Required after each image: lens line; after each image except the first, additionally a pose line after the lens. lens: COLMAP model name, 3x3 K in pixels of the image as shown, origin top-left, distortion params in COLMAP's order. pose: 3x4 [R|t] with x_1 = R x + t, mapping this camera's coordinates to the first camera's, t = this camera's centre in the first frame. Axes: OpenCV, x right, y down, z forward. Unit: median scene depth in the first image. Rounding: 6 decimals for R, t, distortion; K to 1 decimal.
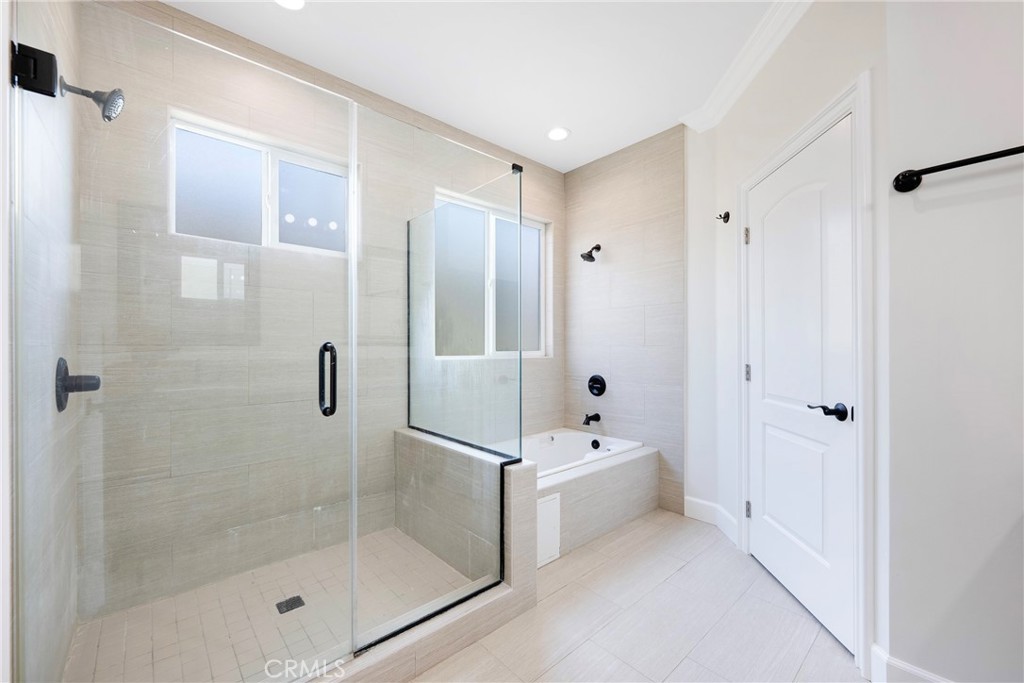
lens RADIAL K [[426.3, 0, 523.4], [0, 426.3, 341.3], [0, 0, 1]] dist [0.001039, -0.000208]
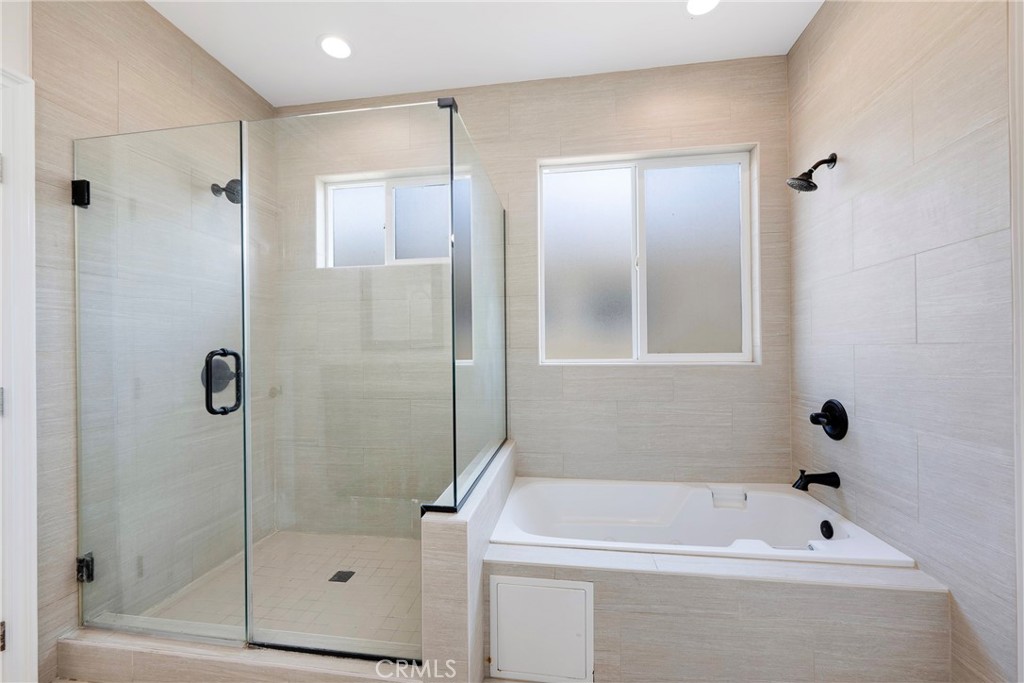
lens RADIAL K [[426.3, 0, 523.4], [0, 426.3, 341.3], [0, 0, 1]] dist [0.001039, -0.000208]
pose [[0.613530, -0.017637, -0.789475, 0.396512], [0.019260, 0.999787, -0.007368, 0.003012], [0.789437, -0.010685, 0.613739, 0.411818]]
